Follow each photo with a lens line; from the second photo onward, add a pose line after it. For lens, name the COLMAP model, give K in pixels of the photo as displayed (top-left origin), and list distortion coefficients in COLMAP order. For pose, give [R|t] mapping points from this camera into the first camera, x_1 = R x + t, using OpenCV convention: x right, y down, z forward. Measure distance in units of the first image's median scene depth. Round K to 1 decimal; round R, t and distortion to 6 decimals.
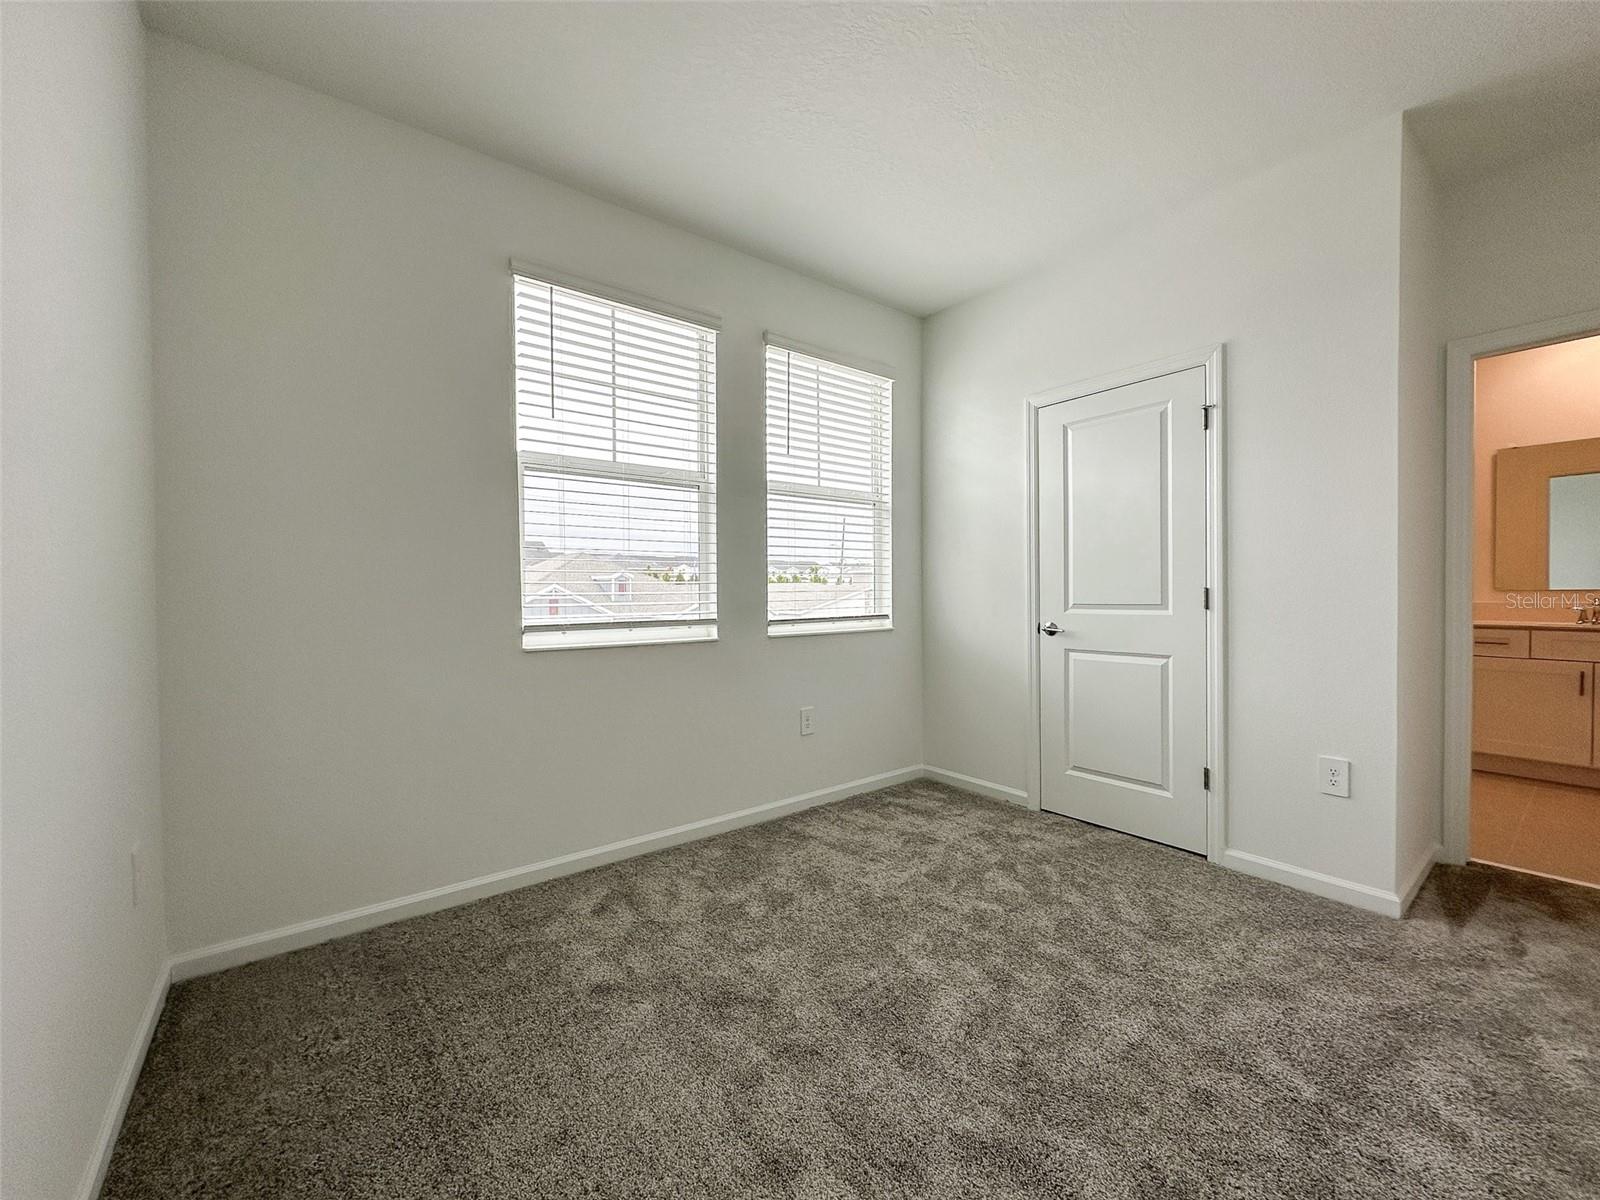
lens RADIAL K [[642.7, 0, 798.2], [0, 642.7, 604.3], [0, 0, 1]] dist [0.001940, 0.000673]
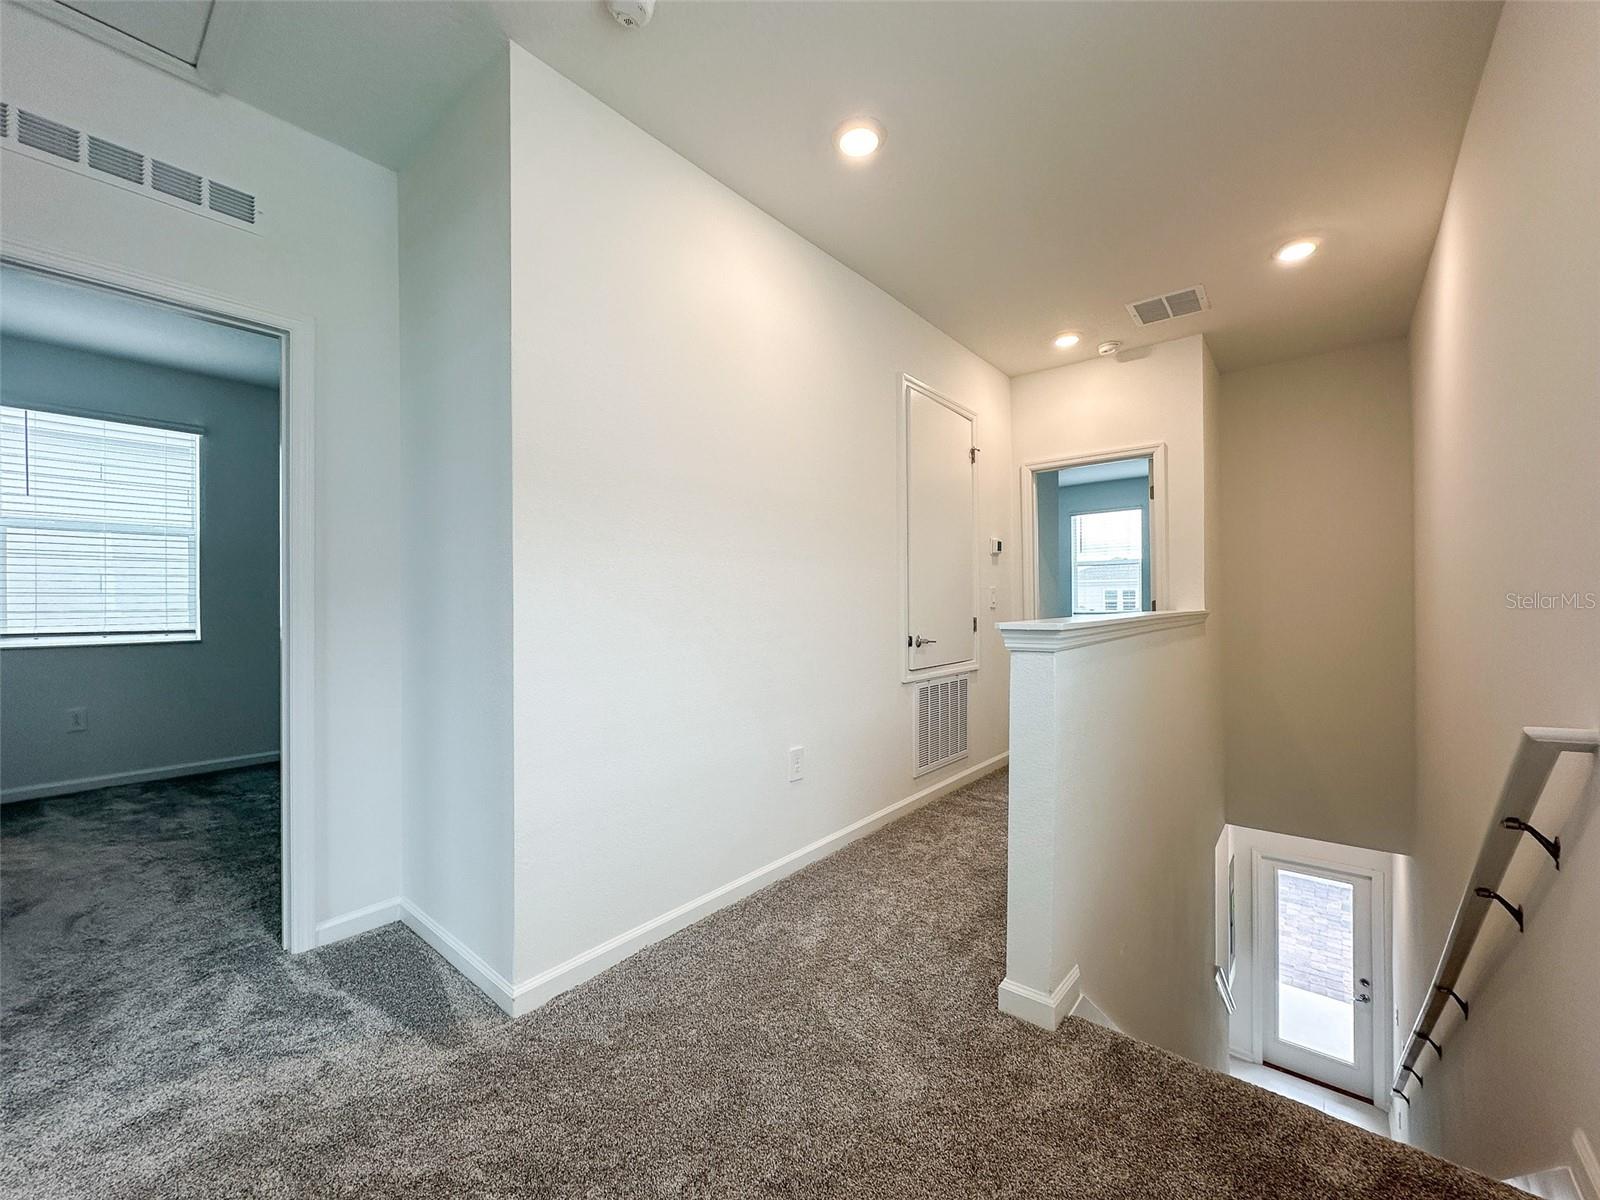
lens RADIAL K [[642.7, 0, 800.3], [0, 642.7, 600.5], [0, 0, 1]] dist [0.001940, 0.000673]
pose [[0.980644, 0.010702, 0.195508, 1.175039], [-0.005969, 0.999675, -0.024778, -0.016906], [-0.195710, 0.023131, 0.980389, -0.457028]]
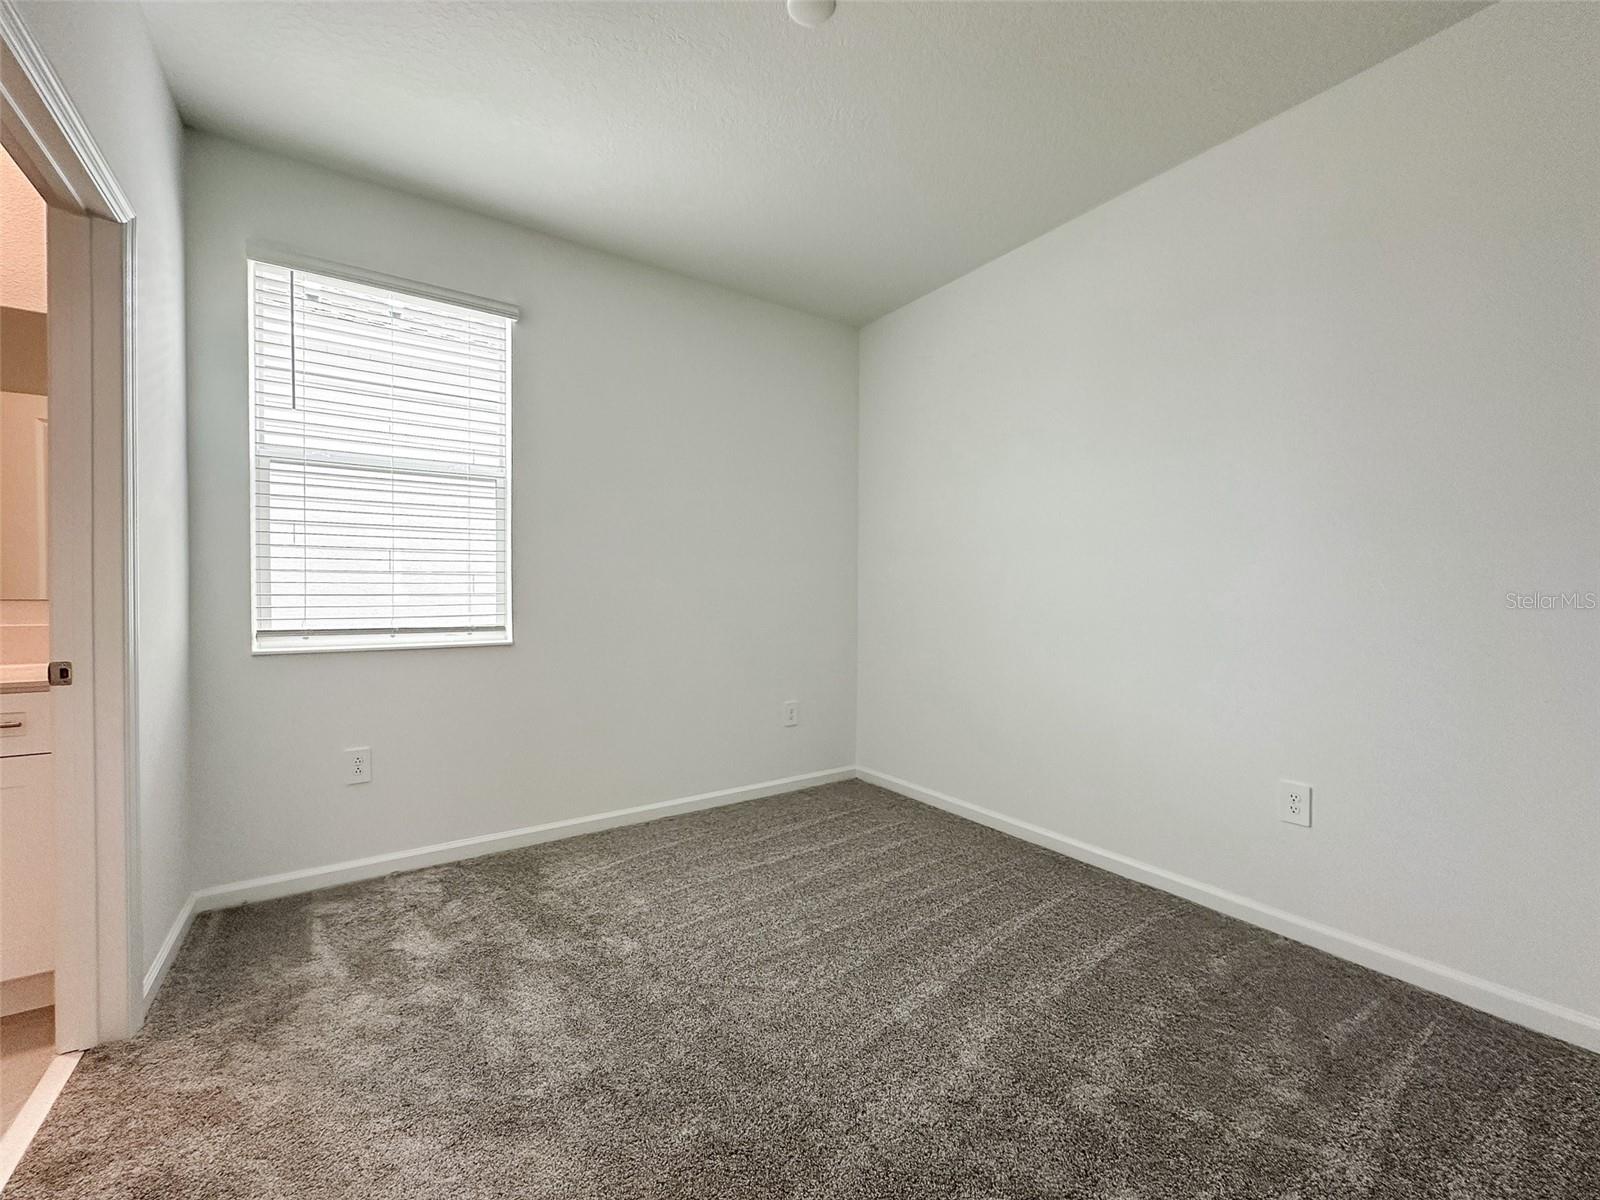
lens RADIAL K [[642.7, 0, 790.8], [0, 642.7, 593.8], [0, 0, 1]] dist [0.001940, 0.000673]
pose [[0.996669, 0.015509, -0.080071, 0.626232], [-0.016876, 0.999723, -0.016425, -0.017050], [0.079794, 0.017721, 0.996654, 0.314969]]
